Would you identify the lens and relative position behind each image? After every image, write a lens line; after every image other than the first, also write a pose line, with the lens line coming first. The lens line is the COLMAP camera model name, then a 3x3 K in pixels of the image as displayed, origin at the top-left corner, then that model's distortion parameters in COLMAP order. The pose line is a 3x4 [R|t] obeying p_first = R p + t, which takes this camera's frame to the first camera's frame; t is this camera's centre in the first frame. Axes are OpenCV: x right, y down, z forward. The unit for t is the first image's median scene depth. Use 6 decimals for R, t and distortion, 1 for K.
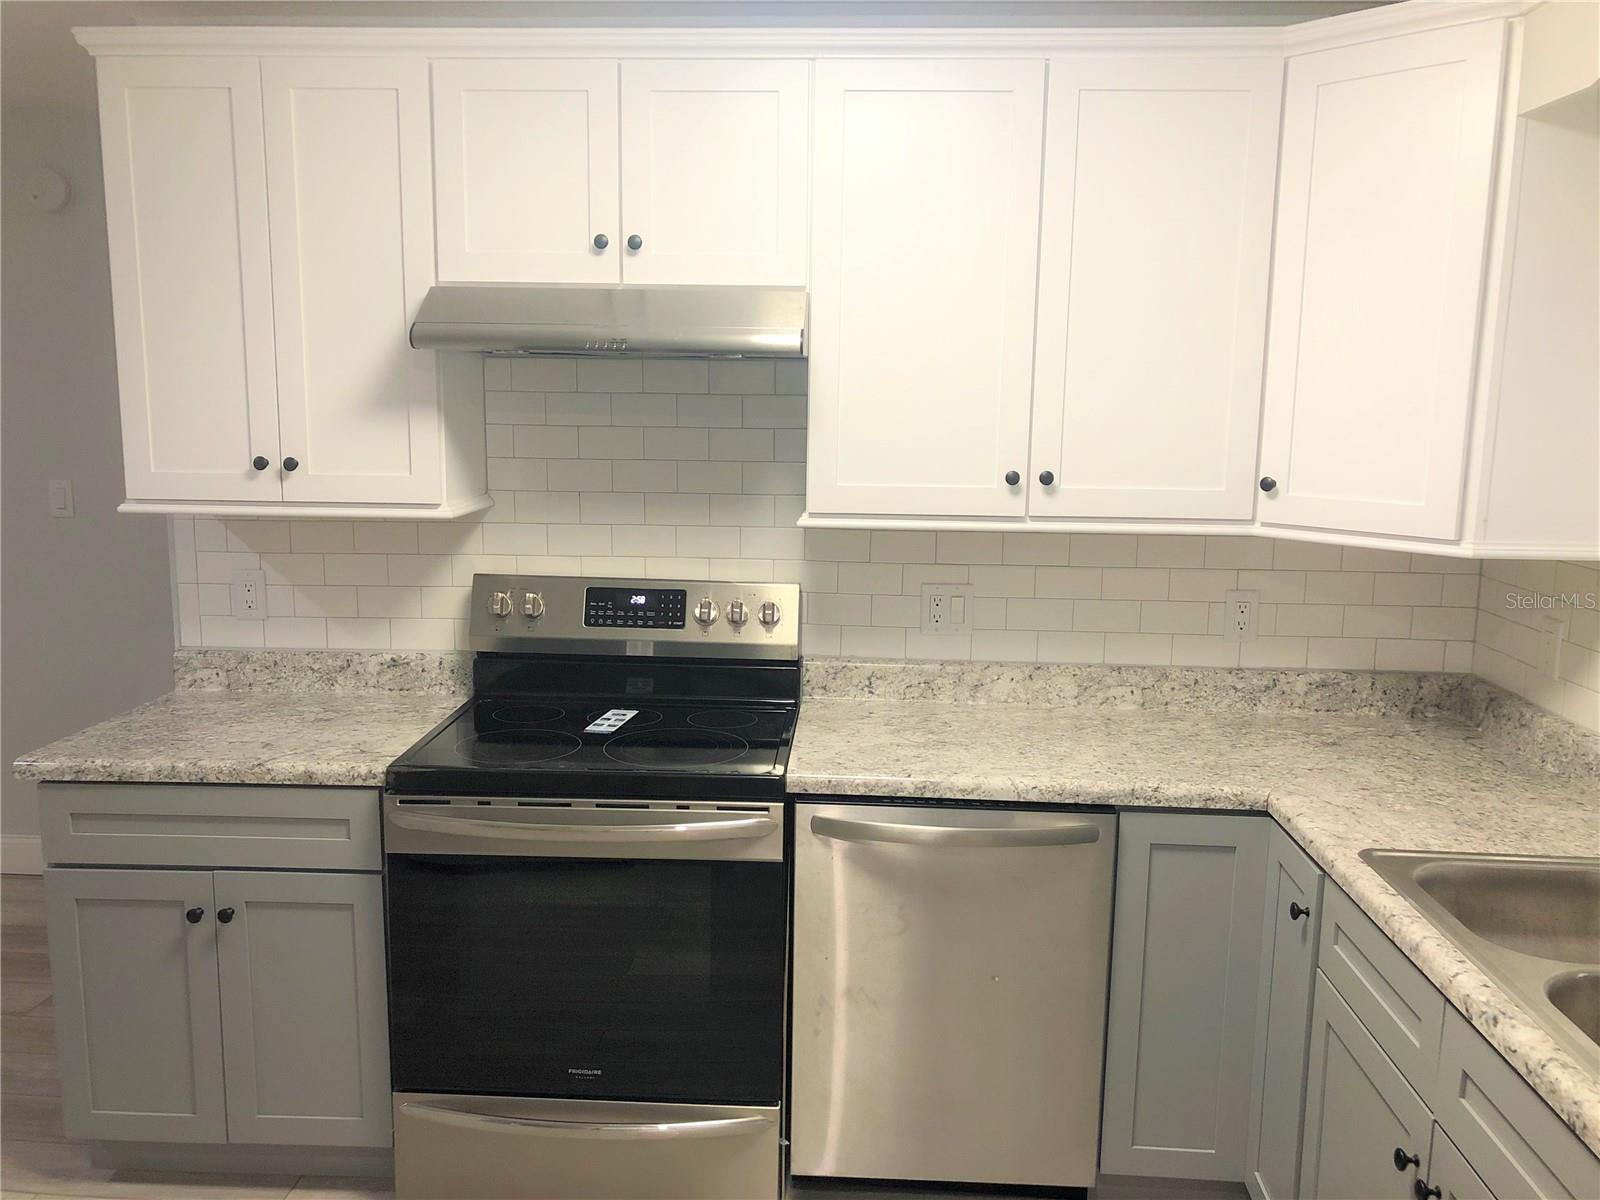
lens RADIAL K [[1308.9, 0, 795.4], [0, 1308.9, 599.6], [0, 0, 1]] dist [0.049344, -0.057818]
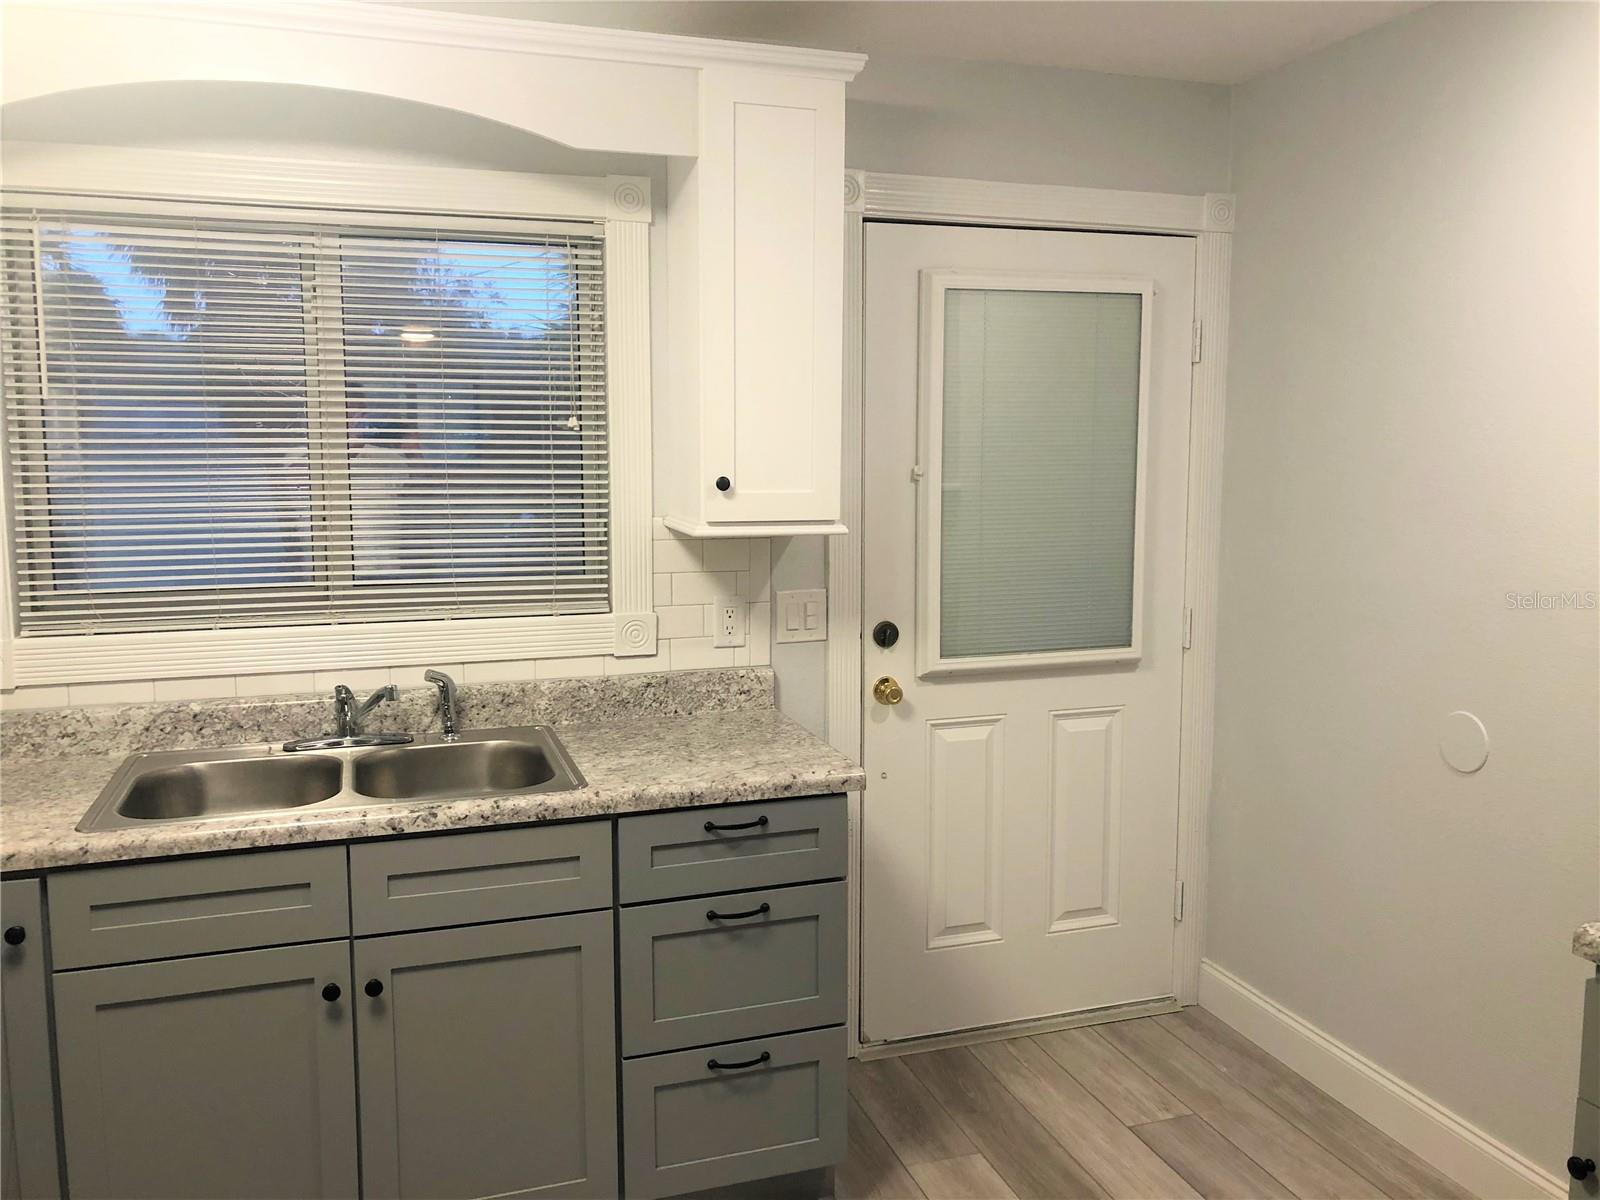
lens RADIAL K [[1308.9, 0, 807.2], [0, 1308.9, 588.0], [0, 0, 1]] dist [0.041032, -0.052952]
pose [[-0.368779, -0.127427, 0.920741, -0.529959], [0.143575, 0.970862, 0.191869, -0.081245], [-0.918362, 0.202952, -0.339738, 0.610794]]
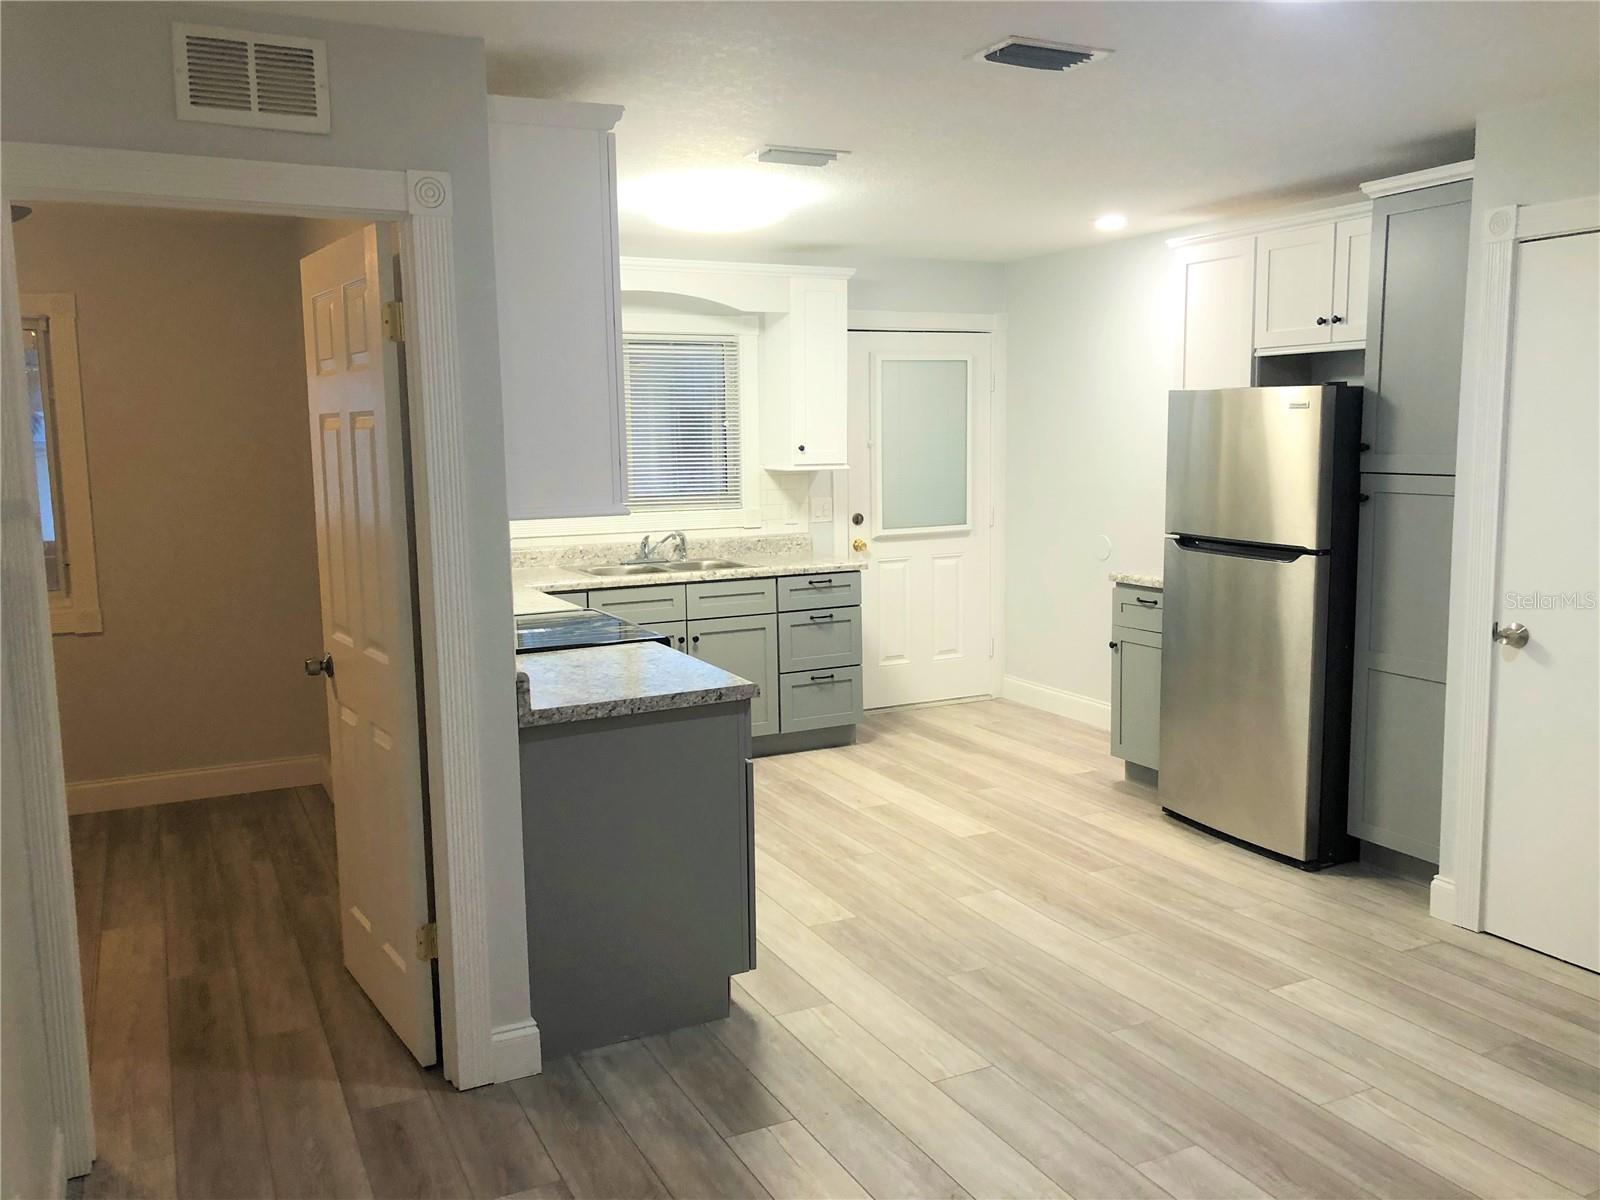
lens RADIAL K [[1295.8, 0, 801.6], [0, 1295.8, 594.5], [0, 0, 1]] dist [0.074455, -0.135980]
pose [[-0.493606, -0.119141, 0.861487, -1.628562], [0.147069, 0.964871, 0.217704, -0.230984], [-0.857161, 0.234158, -0.458744, 1.448010]]
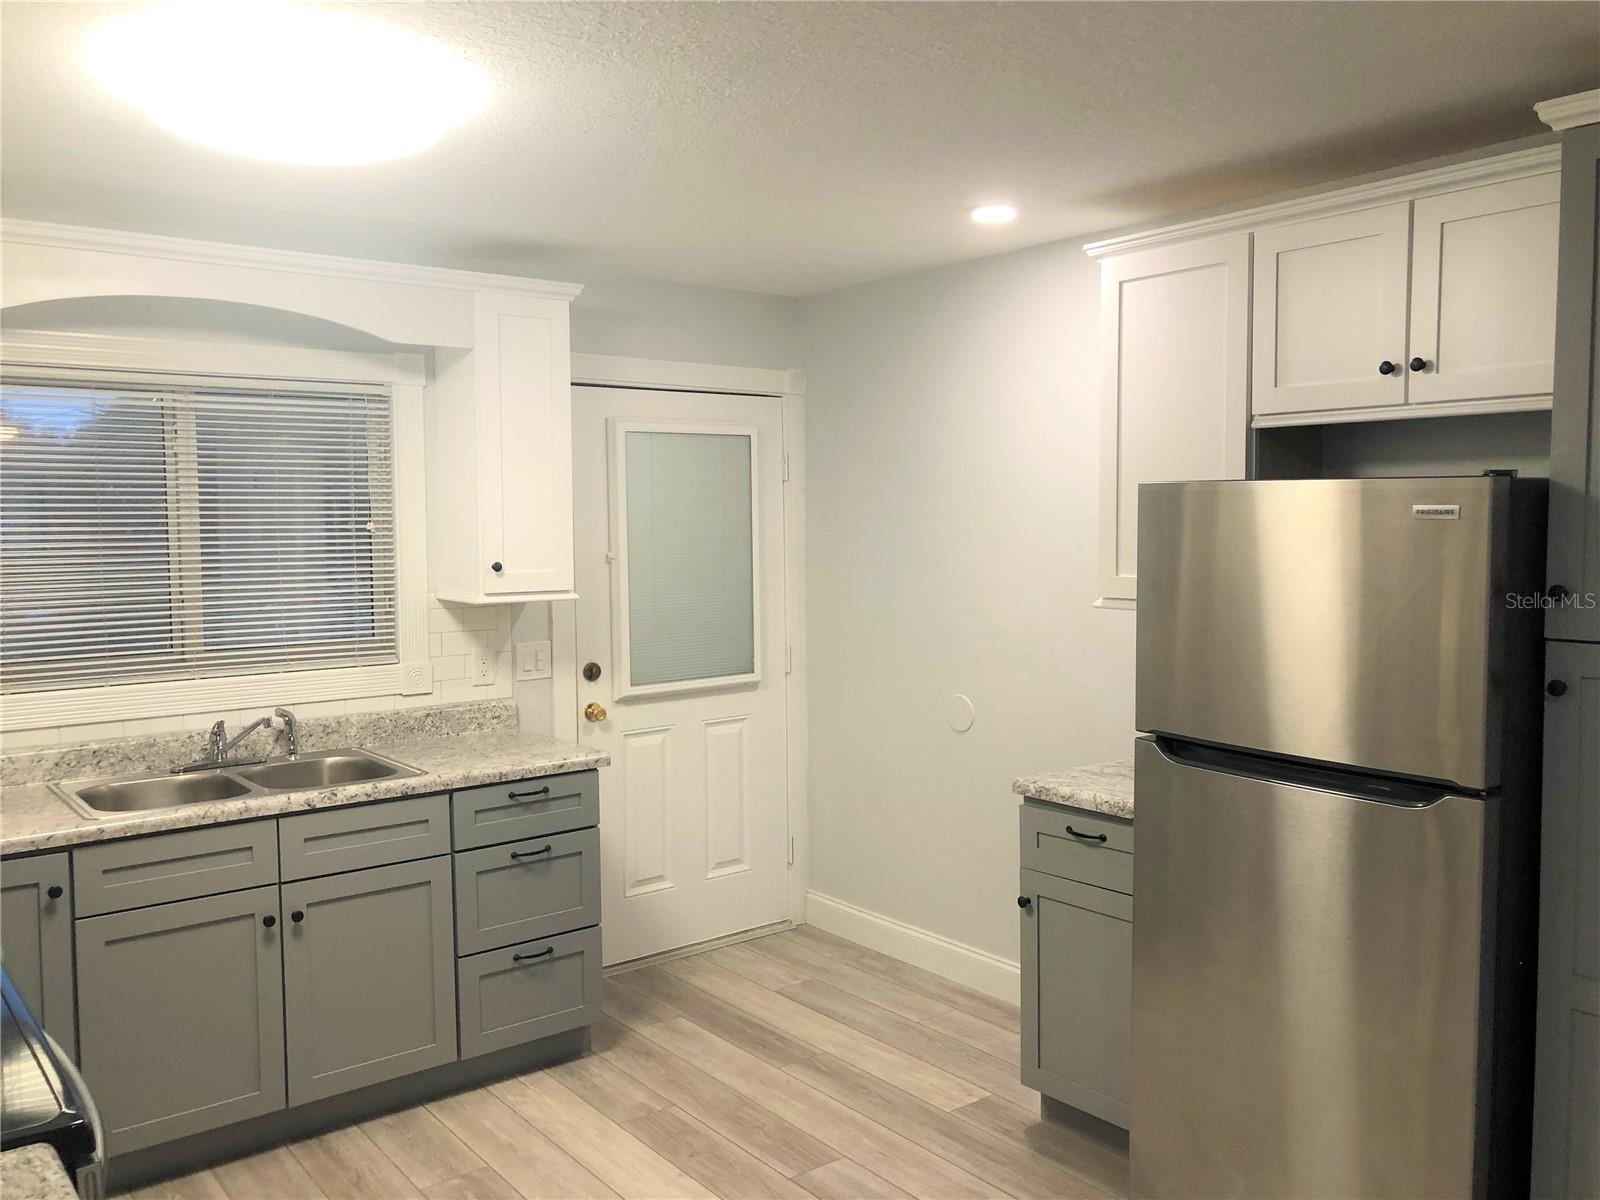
lens RADIAL K [[1311.5, 0, 796.1], [0, 1311.5, 596.4], [0, 0, 1]] dist [0.036511, -0.045214]
pose [[-0.657660, -0.058350, 0.751052, -0.893136], [0.120438, 0.976027, 0.181290, -0.168660], [-0.743625, 0.209683, -0.634867, 0.996867]]
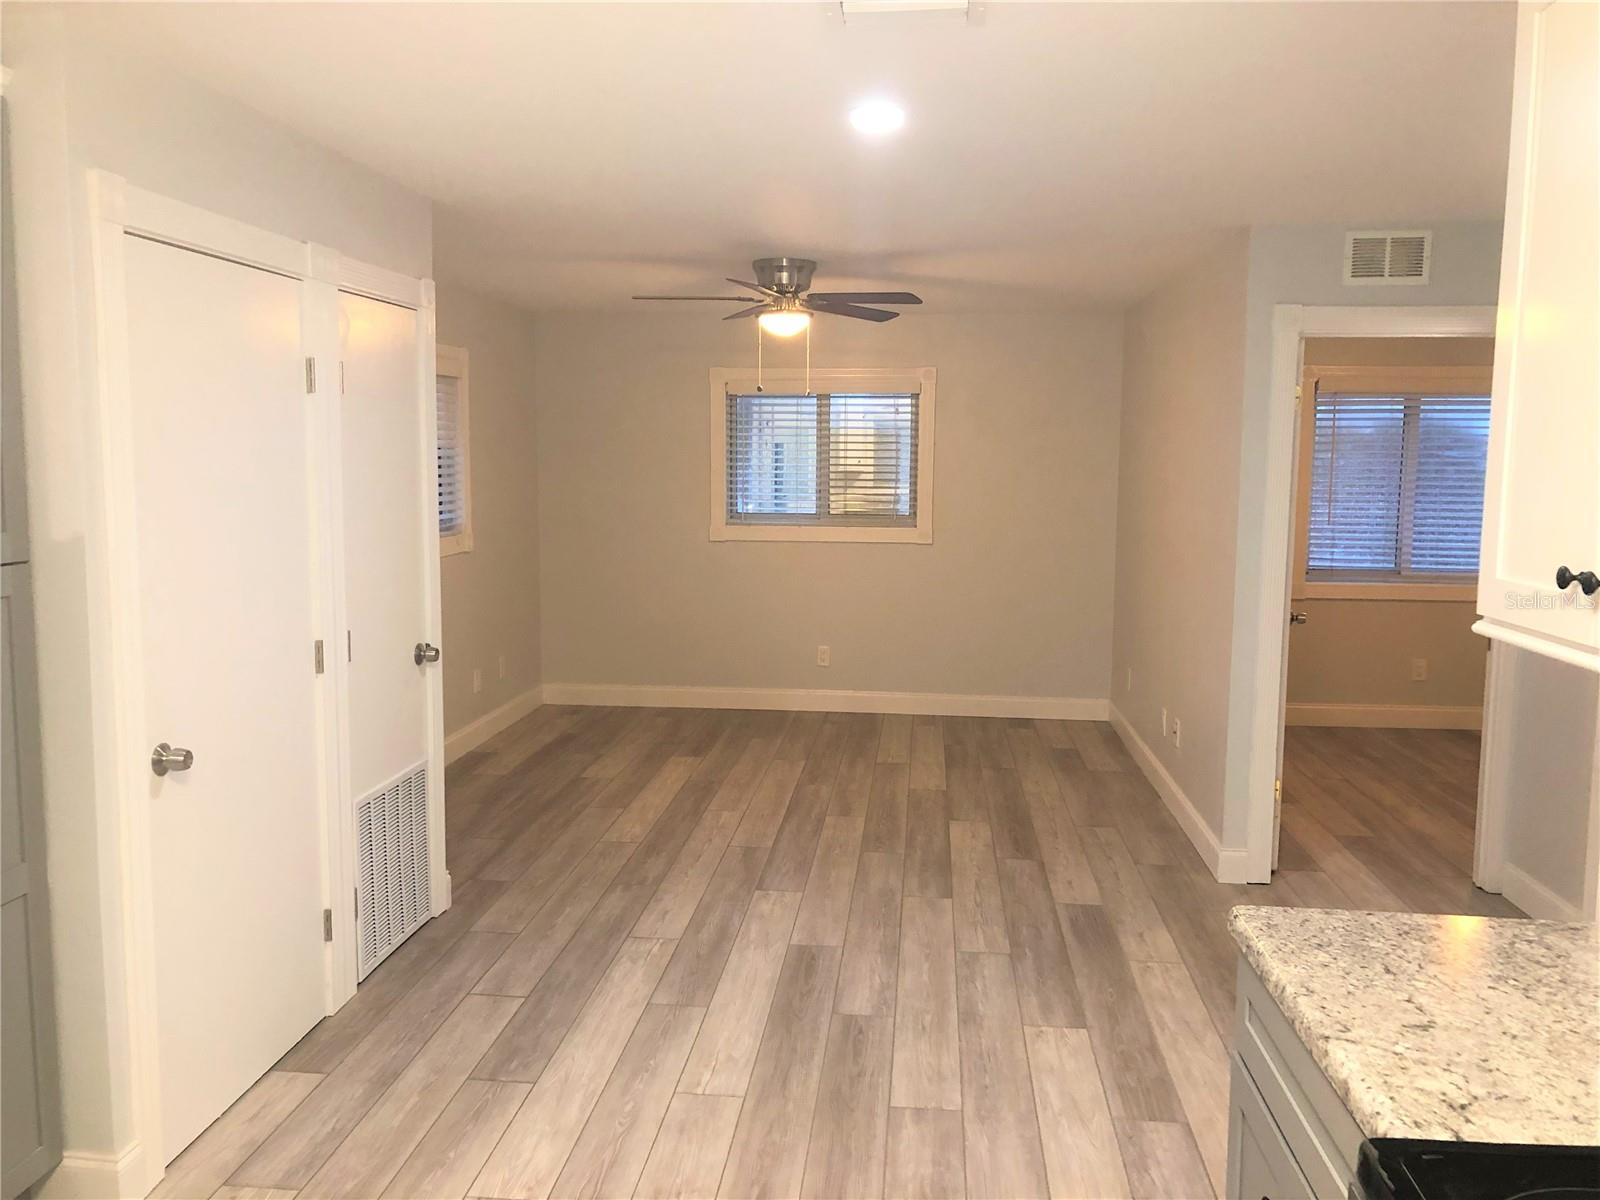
lens RADIAL K [[1311.5, 0, 796.1], [0, 1311.5, 596.4], [0, 0, 1]] dist [0.036511, -0.045214]
pose [[-0.046991, 0.094462, -0.994419, 0.200404], [-0.169967, 0.980245, 0.101148, -0.096219], [0.984329, 0.173771, -0.030007, 0.679520]]
